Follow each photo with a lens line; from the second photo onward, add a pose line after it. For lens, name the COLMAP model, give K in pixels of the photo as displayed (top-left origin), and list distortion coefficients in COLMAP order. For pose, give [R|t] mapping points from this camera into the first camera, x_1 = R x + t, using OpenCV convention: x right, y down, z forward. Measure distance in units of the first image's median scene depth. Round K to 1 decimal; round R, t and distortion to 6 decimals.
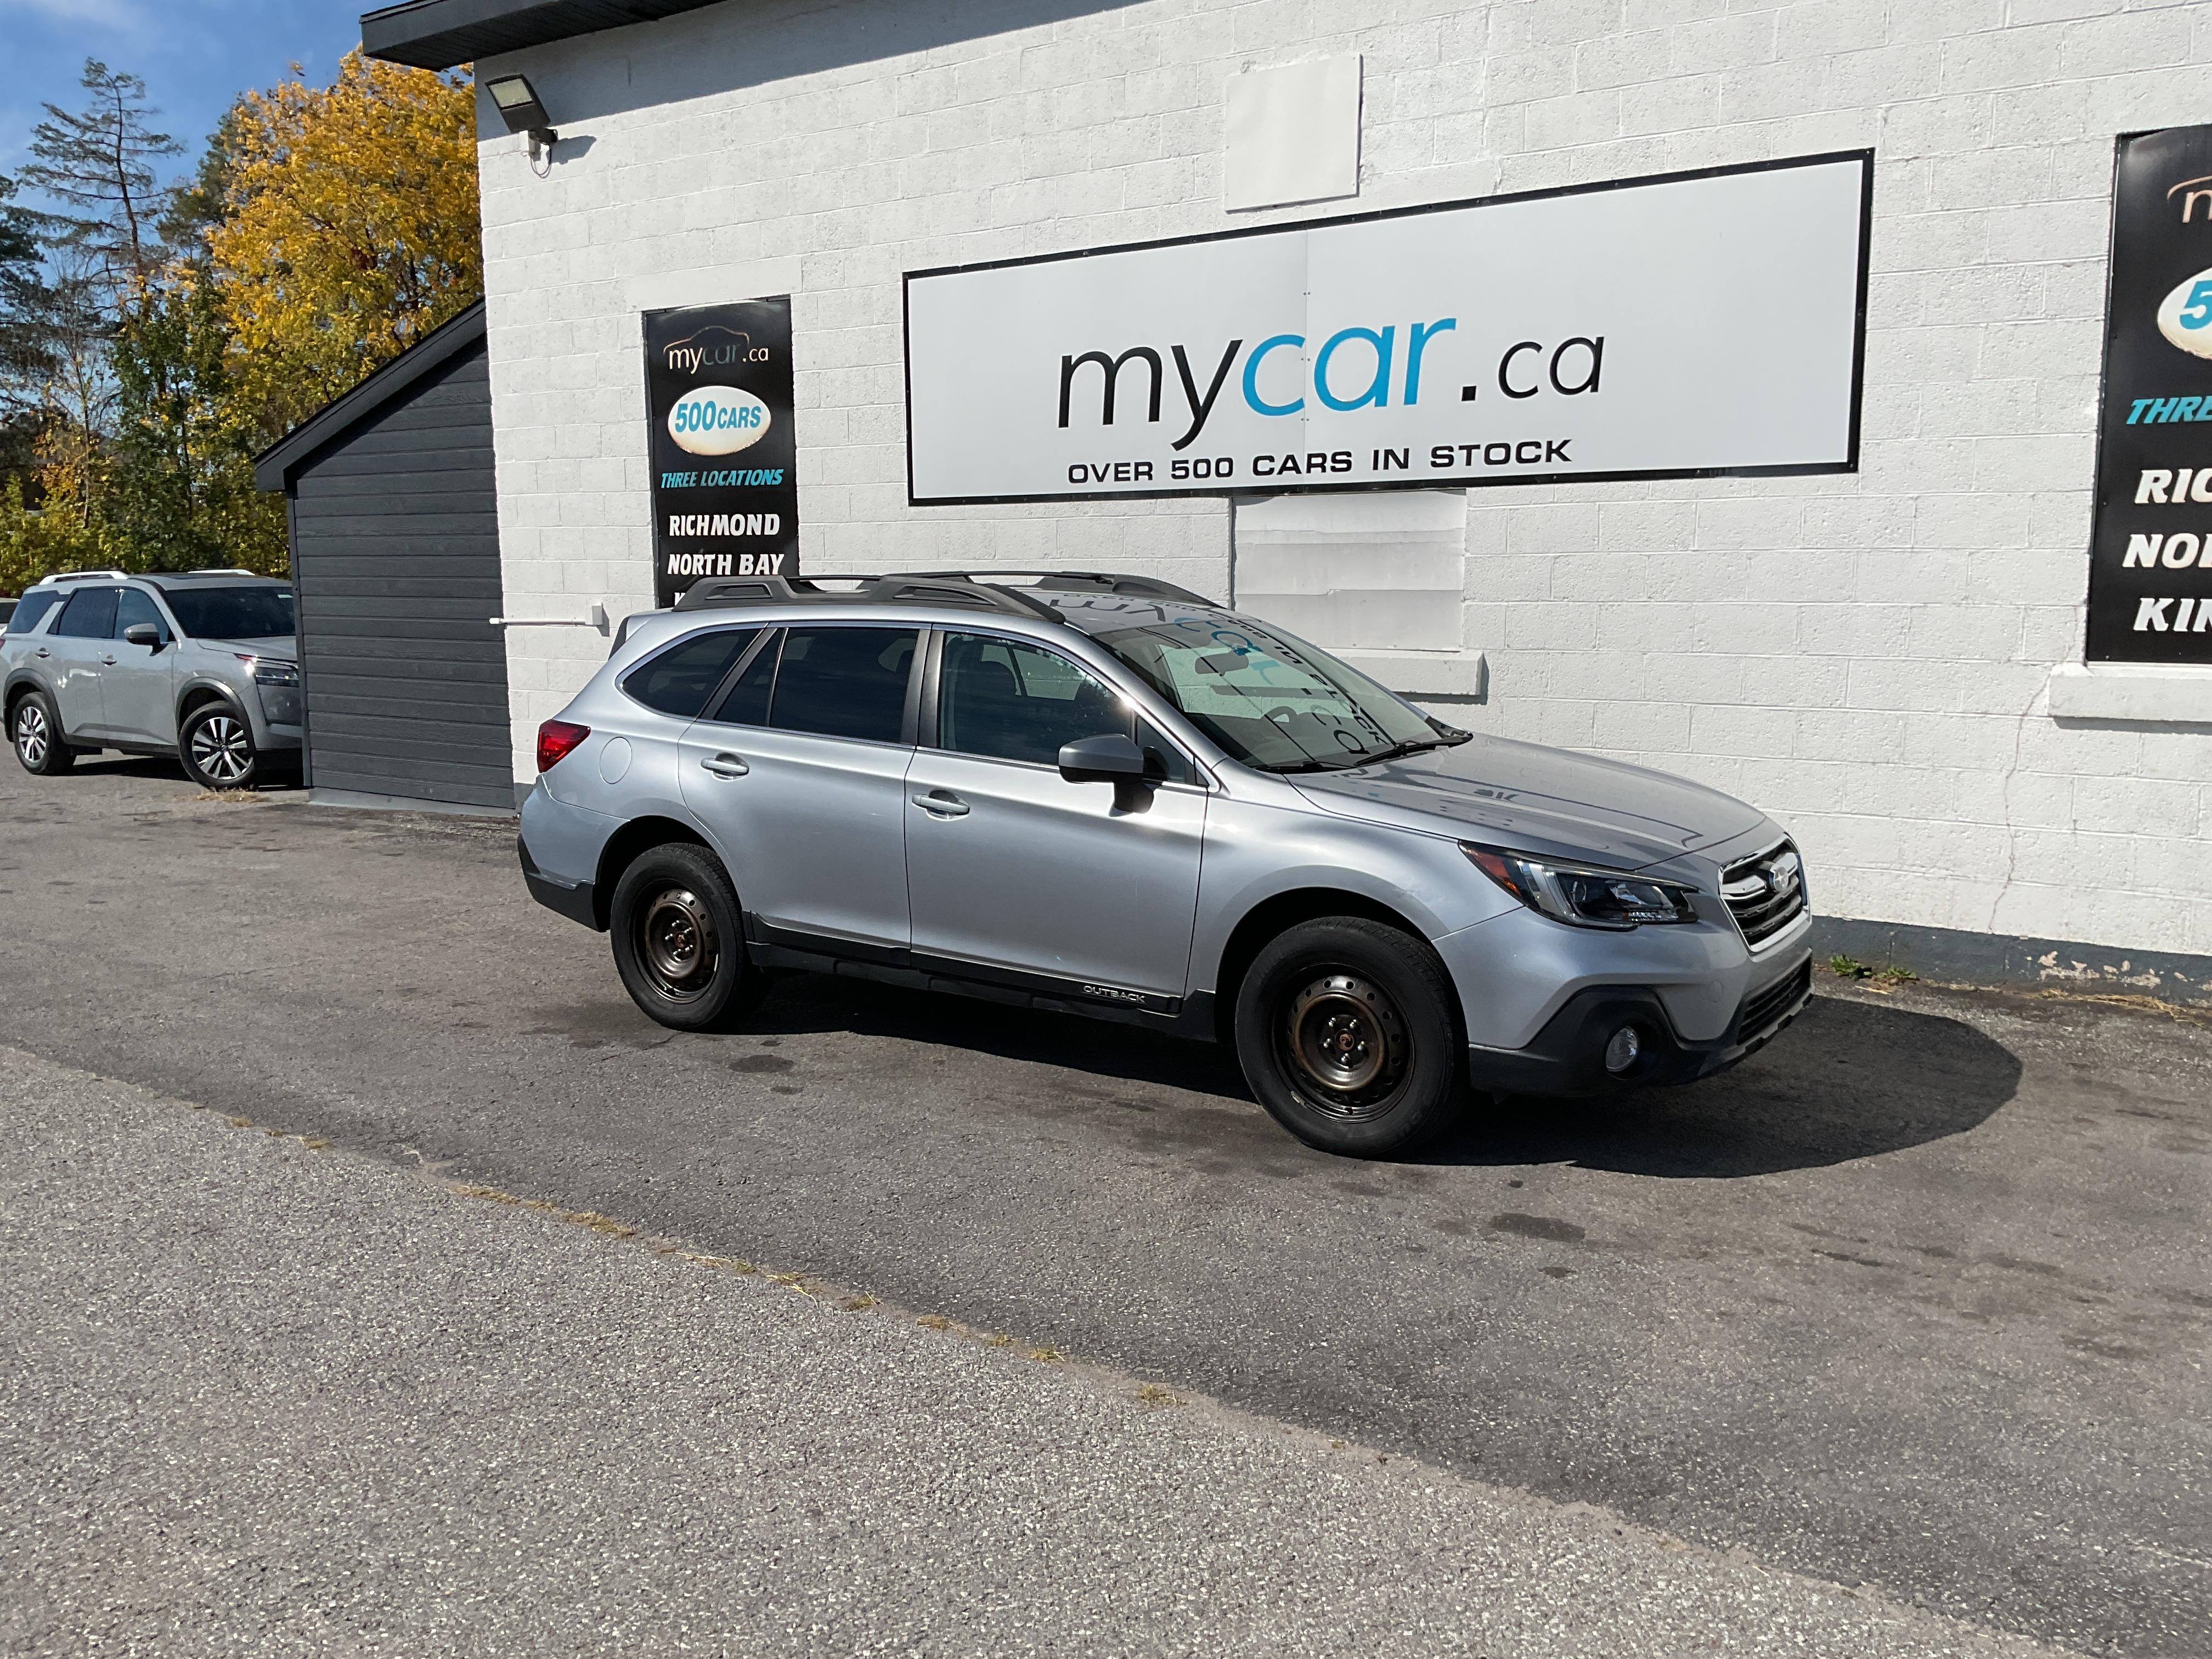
lens RADIAL K [[1800.2, 0, 1106.0], [0, 1800.2, 829.5], [0, 0, 1]] dist [0.117972, -0.238108]
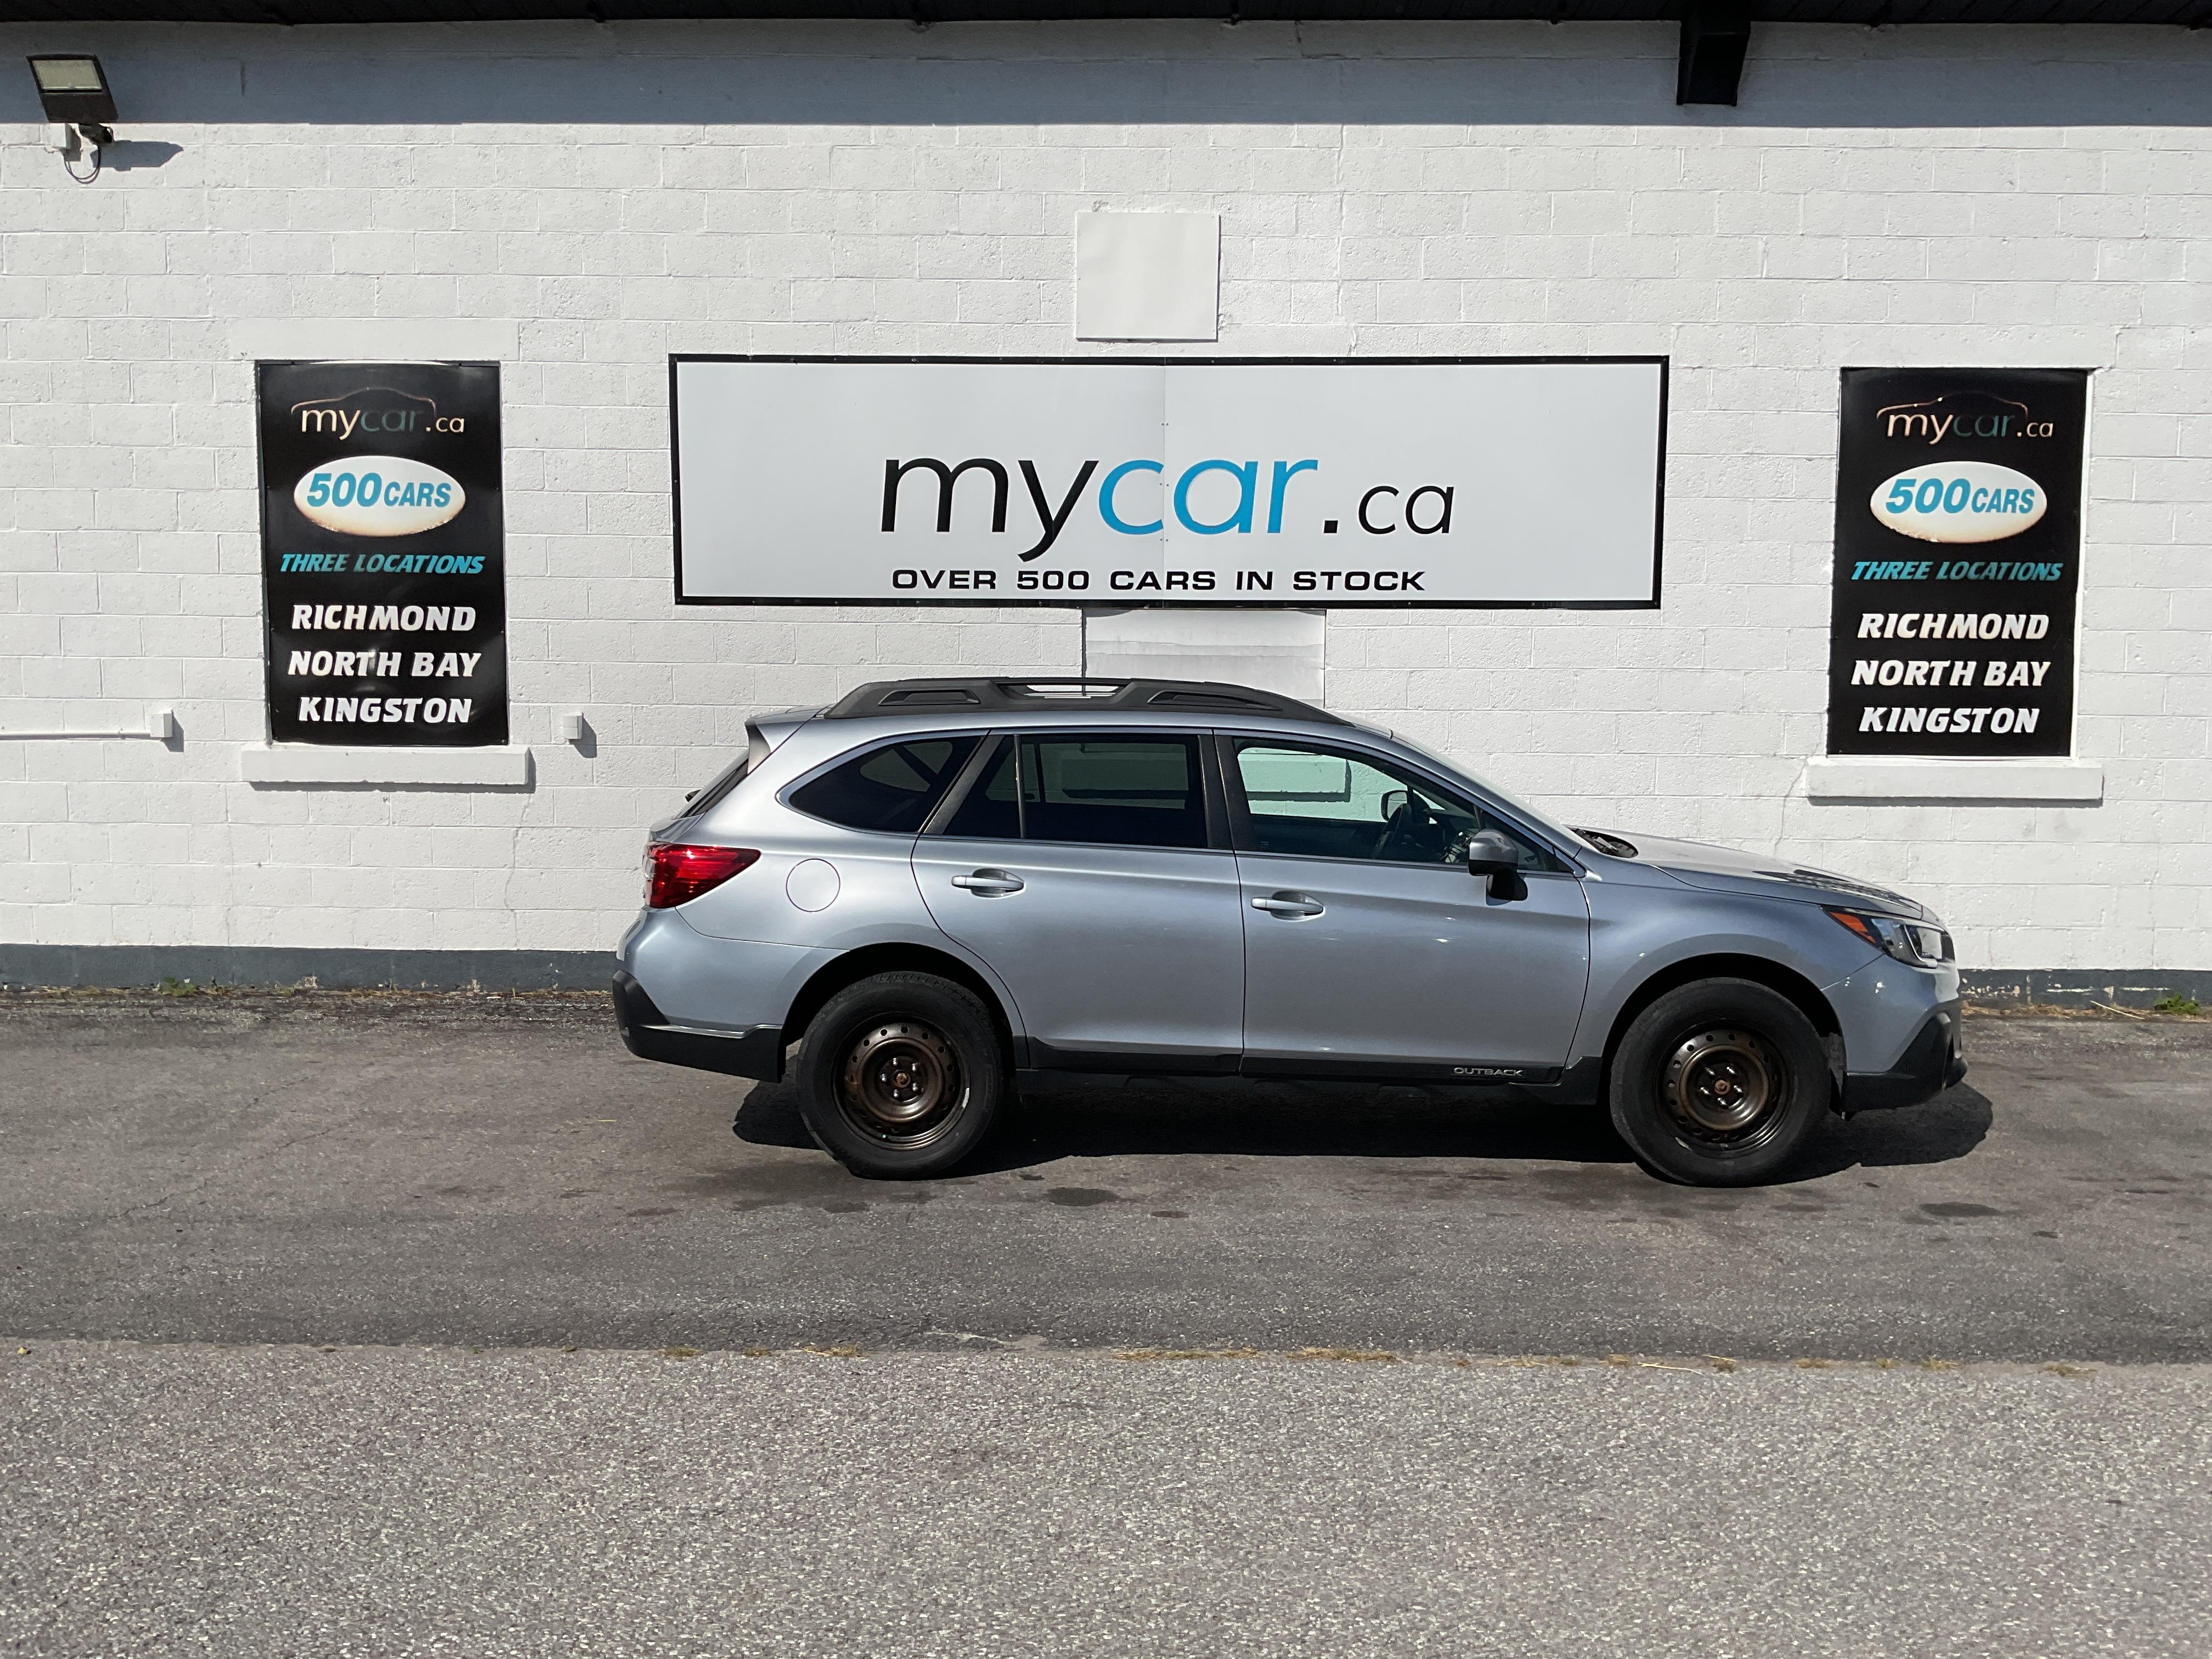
lens RADIAL K [[1800.2, 0, 1106.0], [0, 1800.2, 829.5], [0, 0, 1]] dist [0.117972, -0.238108]
pose [[0.834358, -0.034904, 0.550117, -0.538017], [0.067594, 0.996940, -0.039264, -0.017742], [-0.547063, 0.069945, 0.834164, 0.152023]]
